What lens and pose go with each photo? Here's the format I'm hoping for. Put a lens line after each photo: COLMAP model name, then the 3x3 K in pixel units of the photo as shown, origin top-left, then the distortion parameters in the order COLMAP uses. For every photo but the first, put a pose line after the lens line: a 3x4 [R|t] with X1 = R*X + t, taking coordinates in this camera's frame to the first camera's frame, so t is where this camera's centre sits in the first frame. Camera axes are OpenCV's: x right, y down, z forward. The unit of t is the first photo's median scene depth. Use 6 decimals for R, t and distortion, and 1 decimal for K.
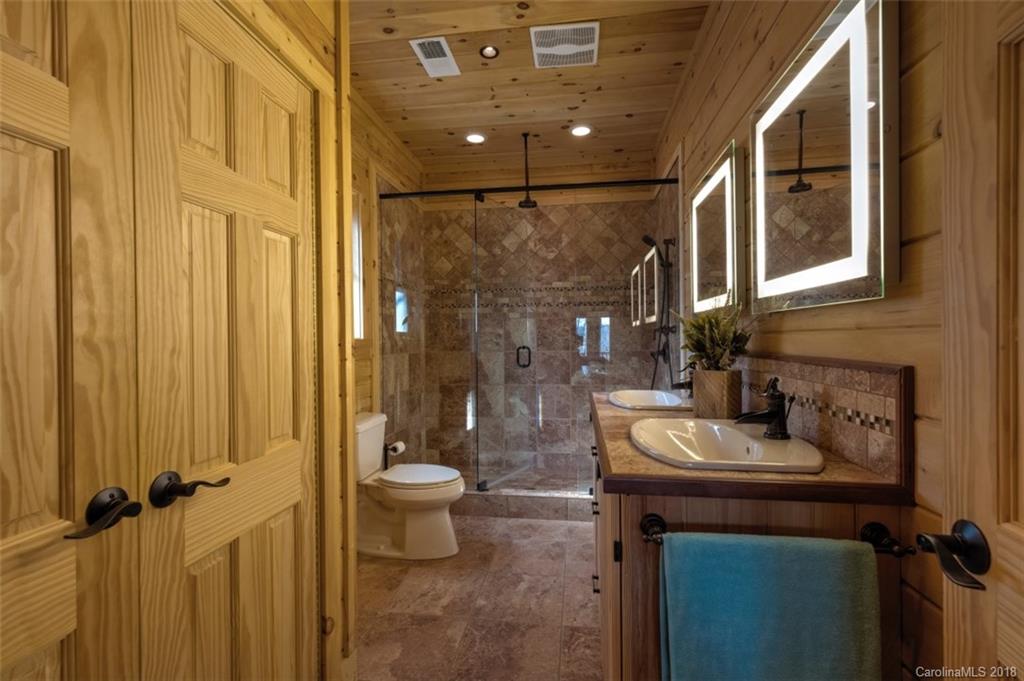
lens RADIAL K [[459.2, 0, 512.2], [0, 459.2, 340.2], [0, 0, 1]] dist [0.000270, 0.000237]
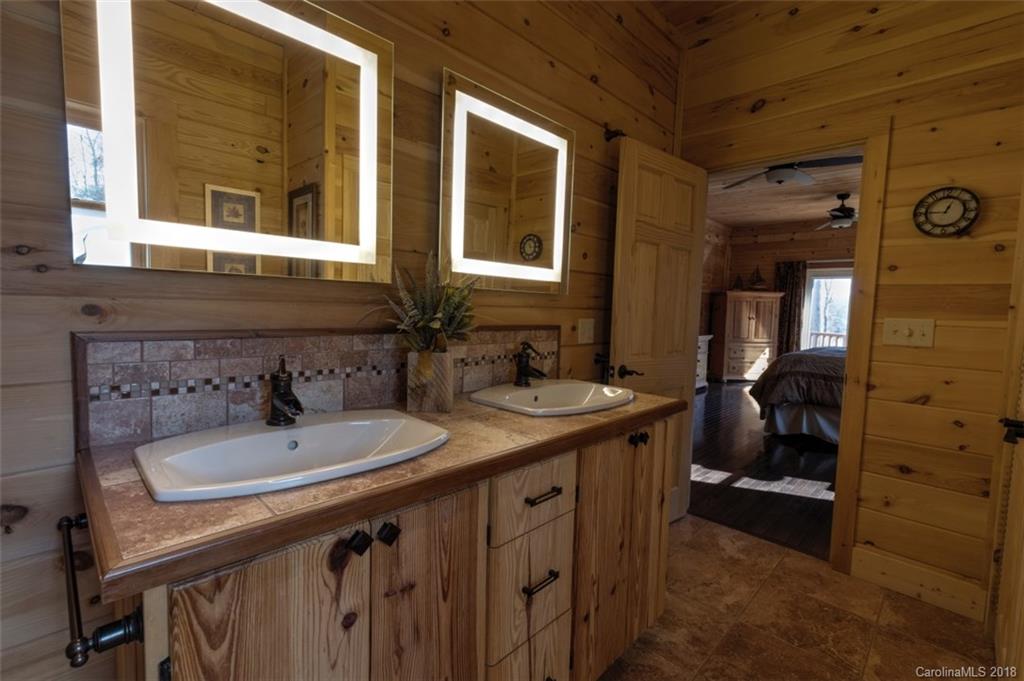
lens RADIAL K [[459.2, 0, 511.7], [0, 459.2, 339.5], [0, 0, 1]] dist [0.000270, 0.000237]
pose [[-0.804290, -0.056458, 0.591548, -0.250943], [-0.016569, 0.997220, 0.072647, -0.029213], [-0.594005, 0.048628, -0.802990, 2.653710]]
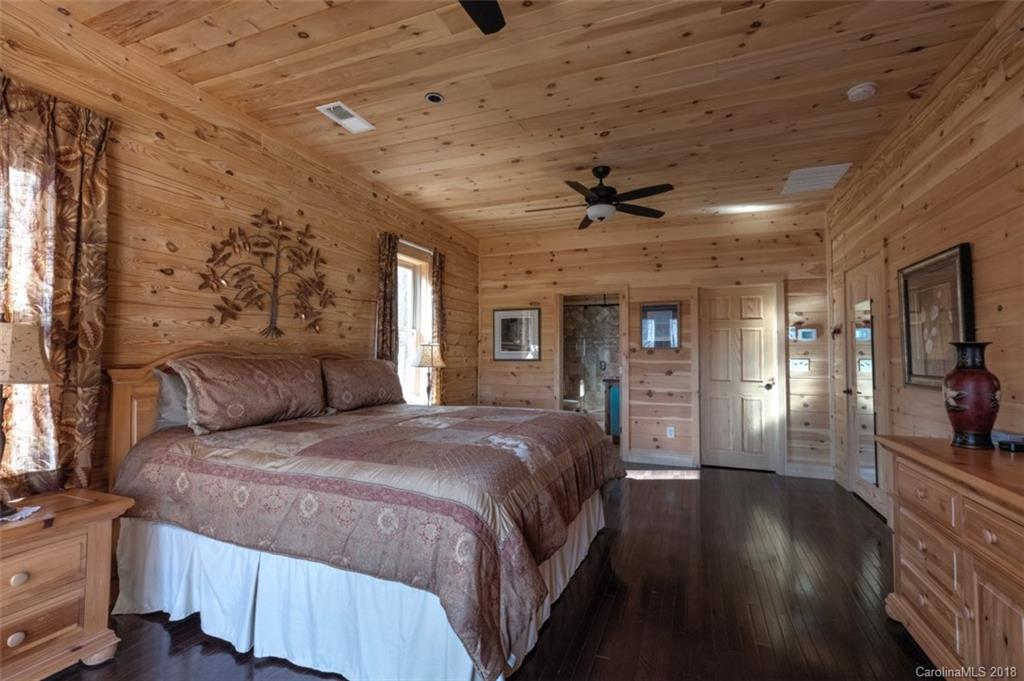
lens RADIAL K [[459.2, 0, 512.5], [0, 459.2, 339.2], [0, 0, 1]] dist [0.000270, 0.000237]
pose [[0.971251, 0.002310, -0.238048, 0.127440], [-0.012480, 0.999072, -0.041224, 0.001442], [0.237732, 0.043010, 0.970378, -1.423296]]
